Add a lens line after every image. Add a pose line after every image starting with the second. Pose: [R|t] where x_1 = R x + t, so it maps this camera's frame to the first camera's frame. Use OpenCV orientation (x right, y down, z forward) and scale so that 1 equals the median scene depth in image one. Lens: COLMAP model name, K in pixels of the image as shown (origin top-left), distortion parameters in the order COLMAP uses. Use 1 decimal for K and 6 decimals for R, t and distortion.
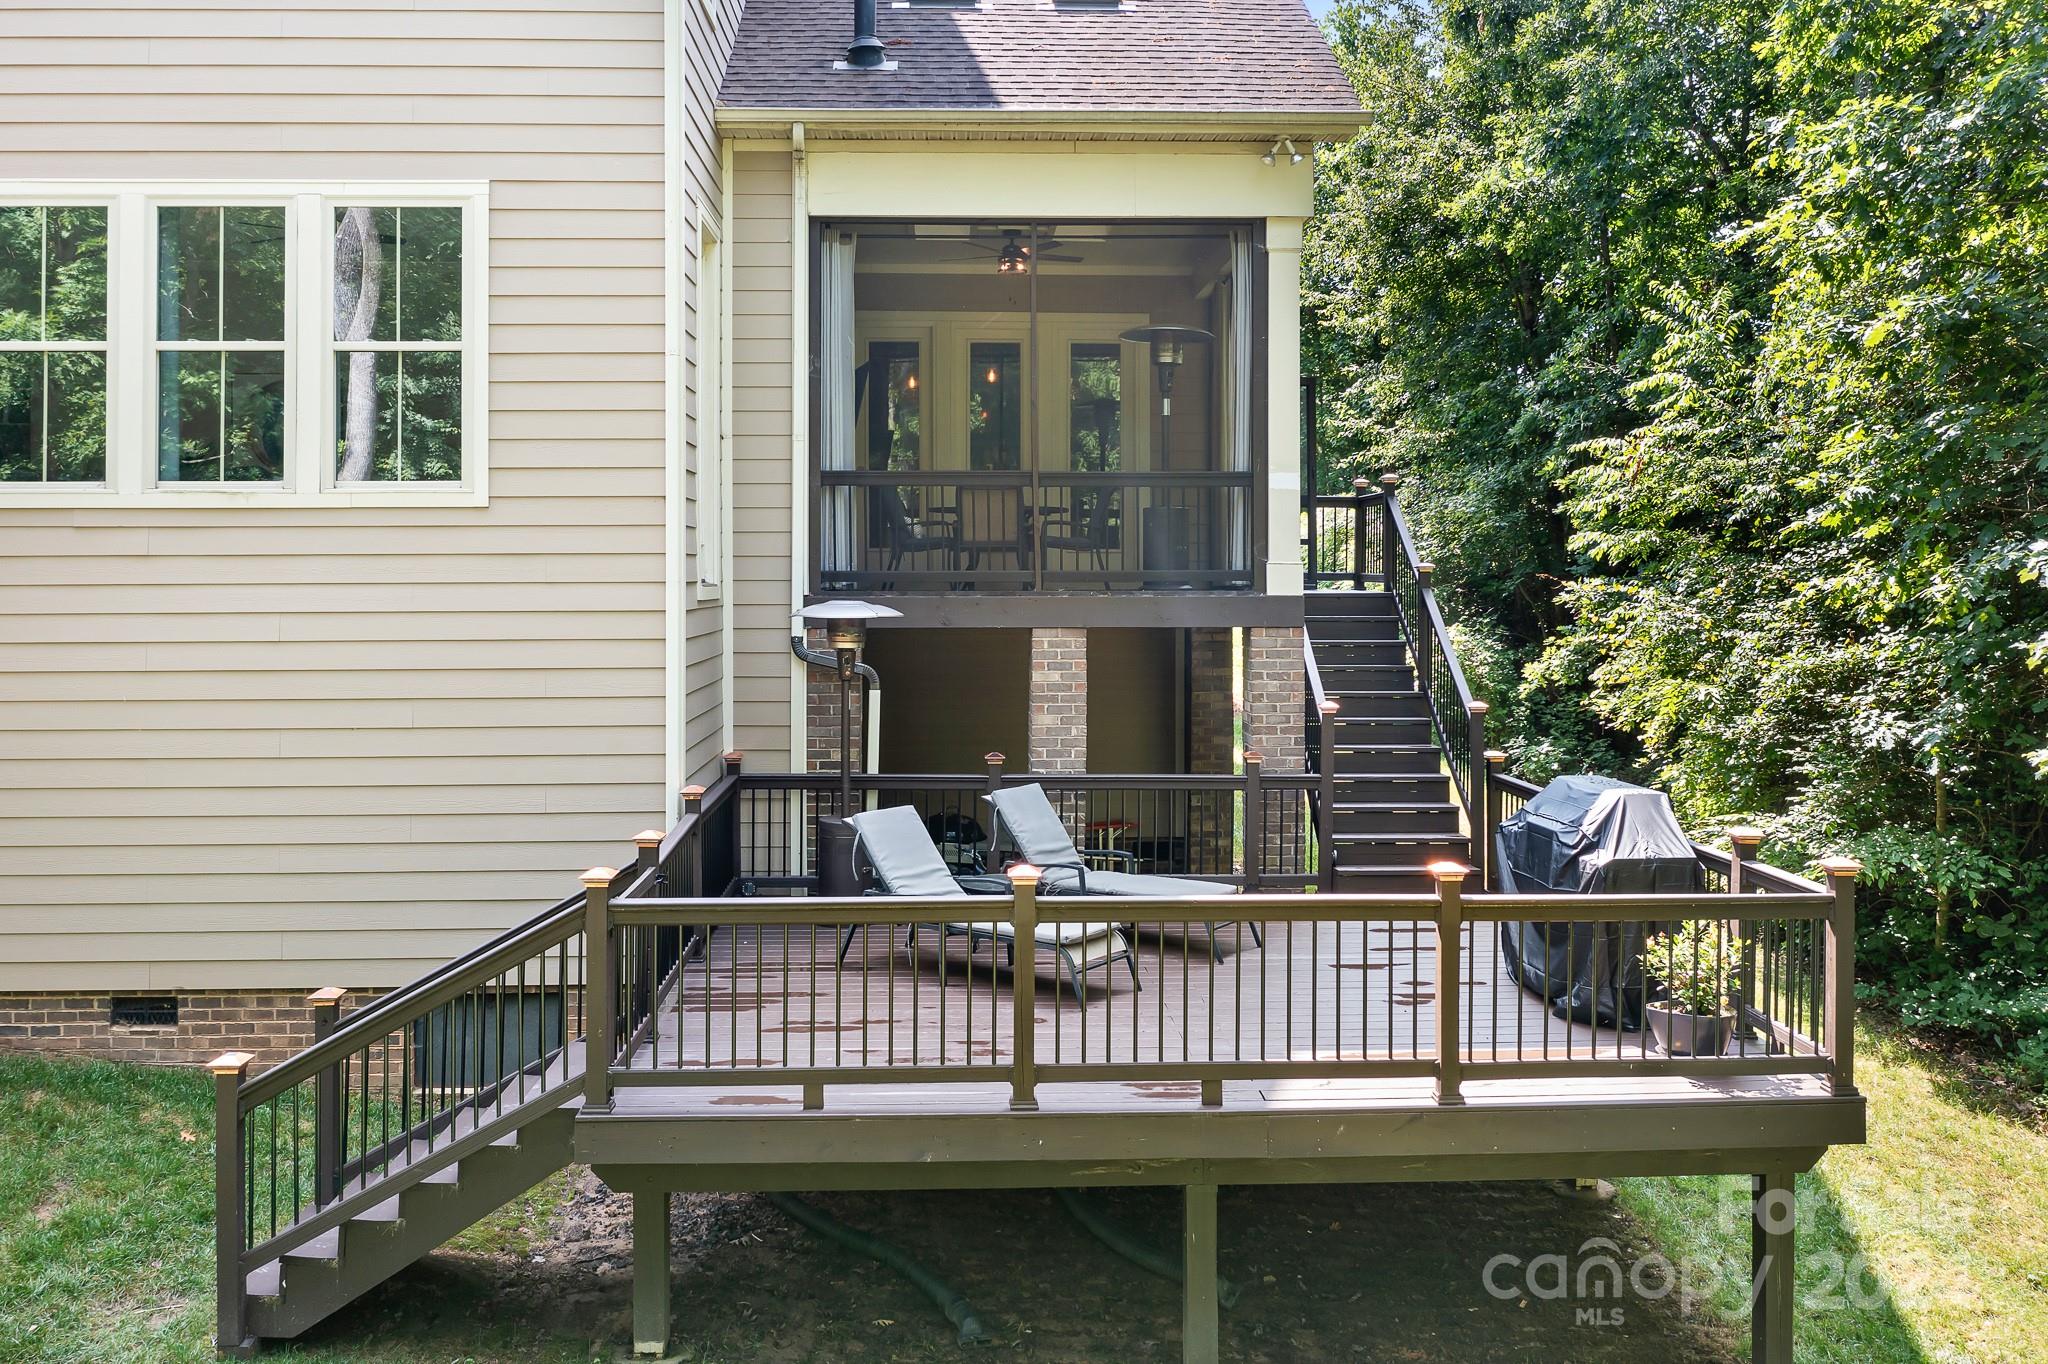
lens RADIAL K [[1656.3, 0, 1021.3], [0, 1656.3, 569.1], [0, 0, 1]] dist [-0.007212, -0.015500]
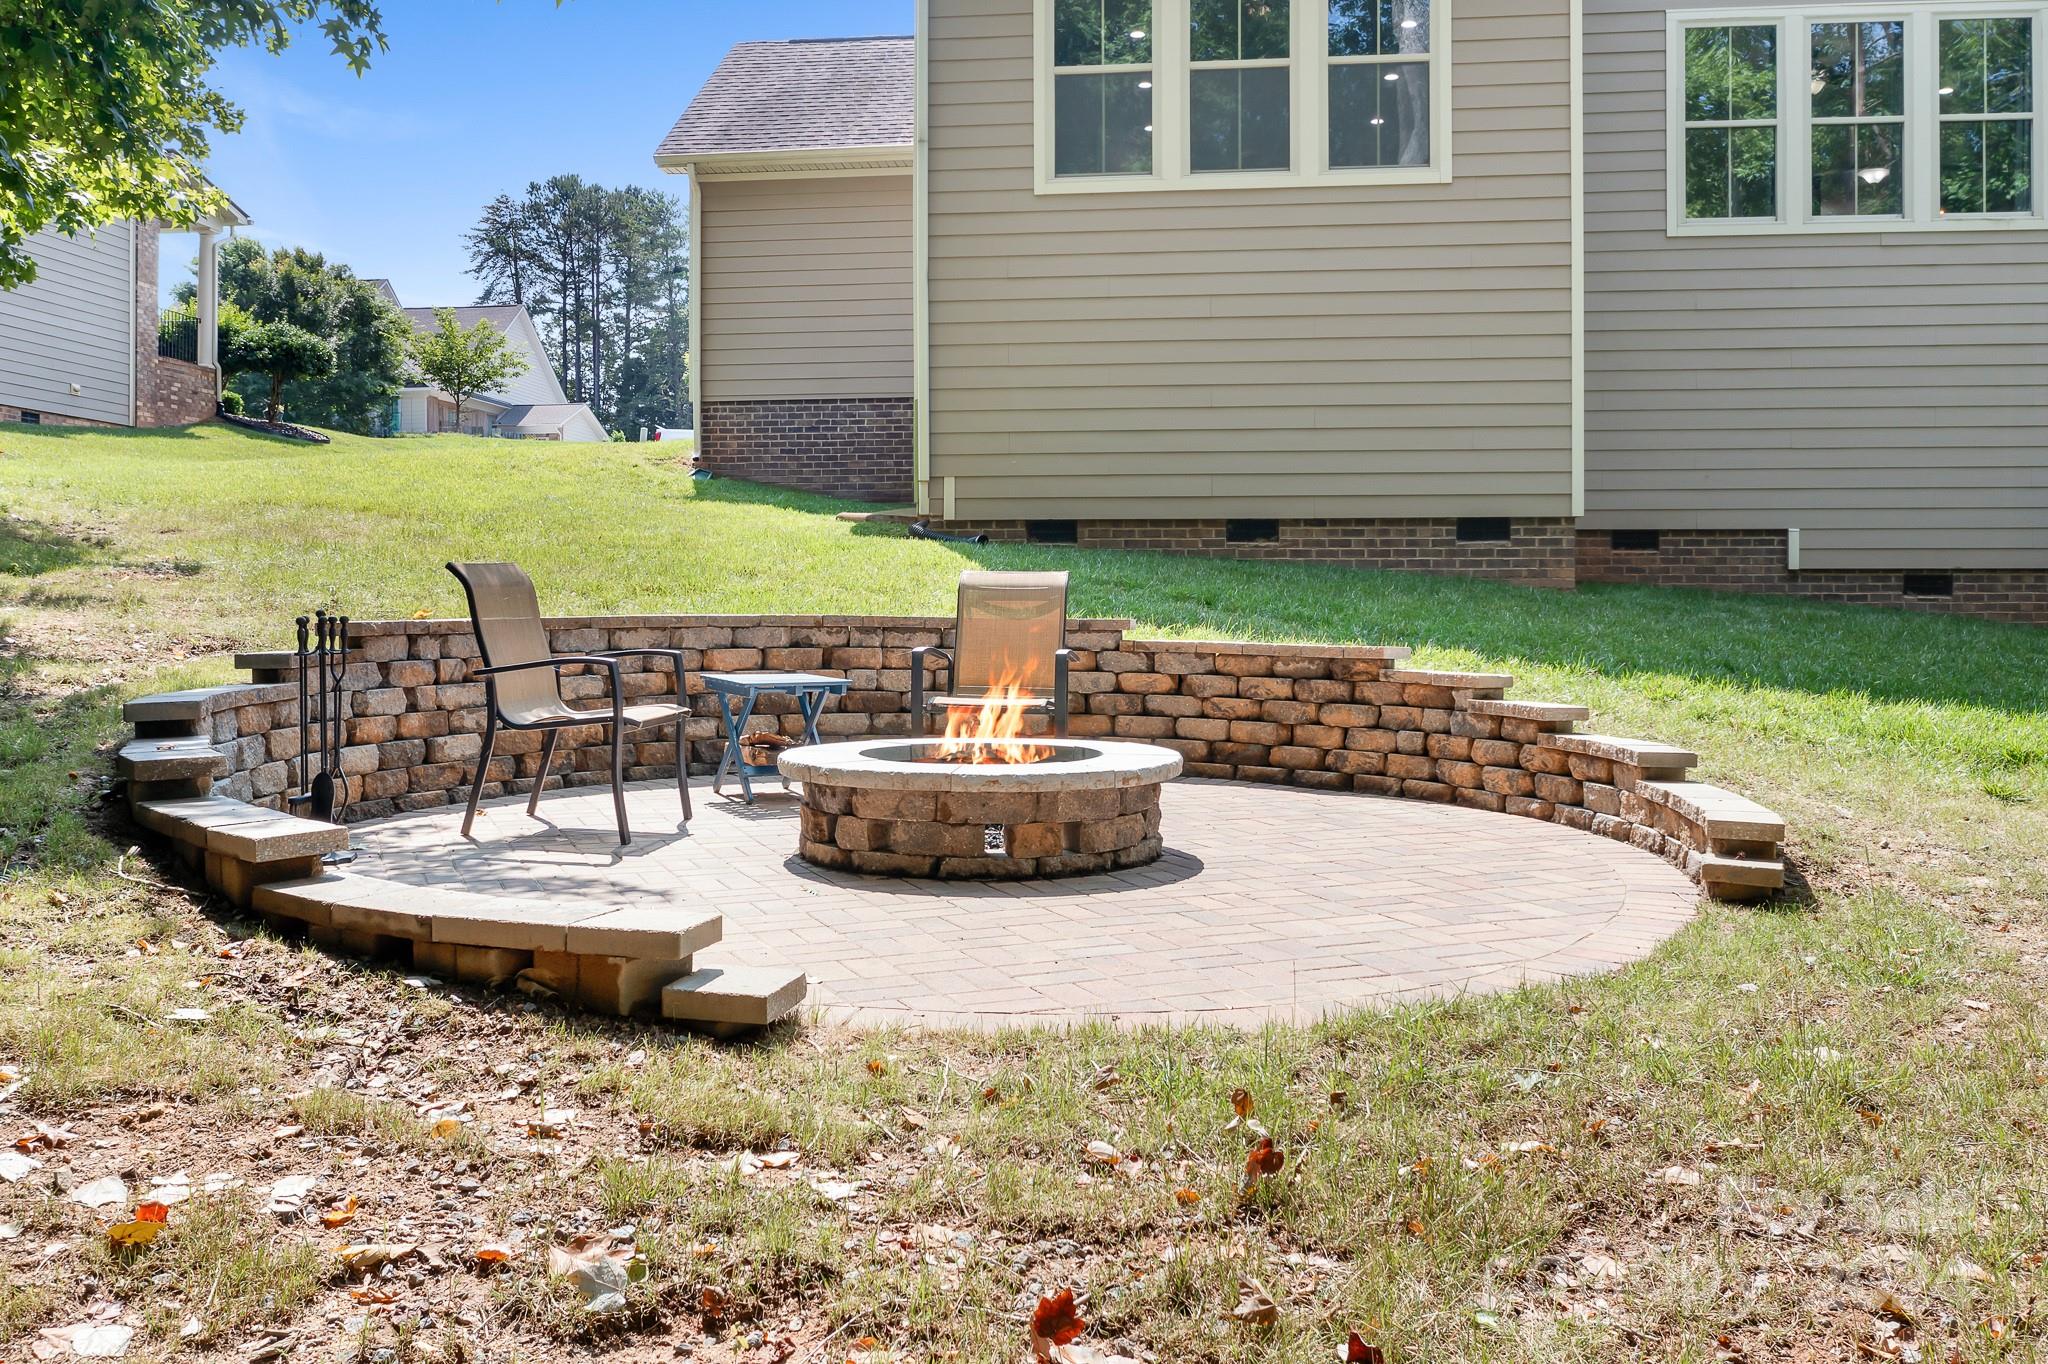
lens RADIAL K [[1628.1, 0, 1023.2], [0, 1628.1, 615.6], [0, 0, 1]] dist [-0.022314, 0.004542]
pose [[0.986677, 0.003415, -0.162655, -0.904360], [-0.002185, 0.999968, 0.007742, 0.239927], [0.162676, -0.007283, 0.986653, -0.428014]]
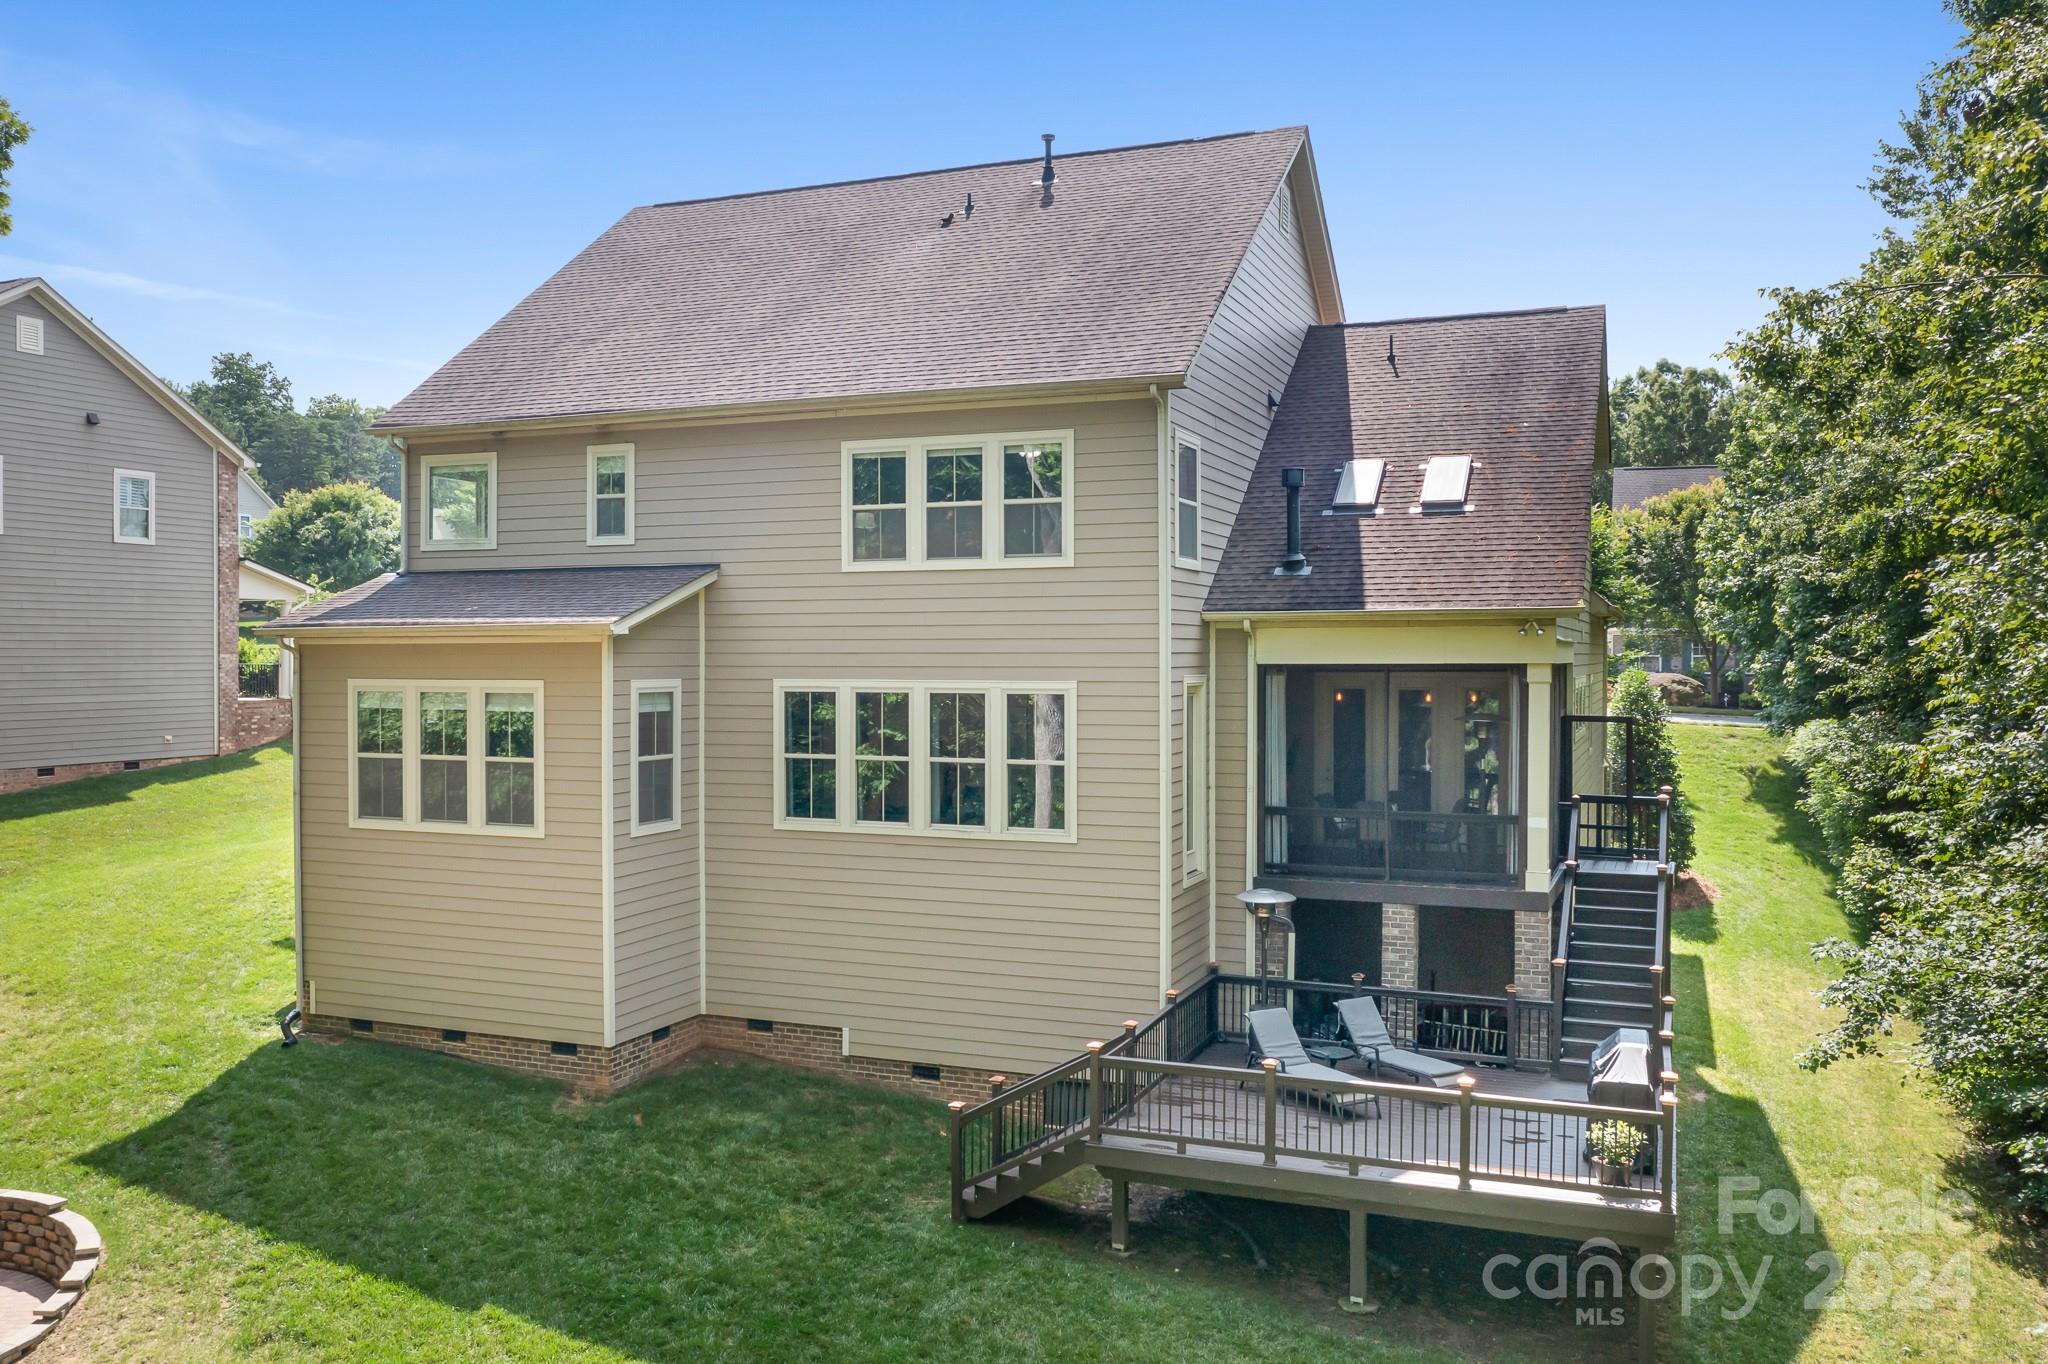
lens RADIAL K [[1626.0, 0, 1024.0], [0, 1626.0, 682.0], [0, 0, 1]] dist [-0.019063, 0.006107]
pose [[0.909817, 0.008945, -0.414914, 0.372252], [0.000075, 0.999764, 0.021717, -0.234441], [0.415011, -0.019789, 0.909601, -0.701248]]
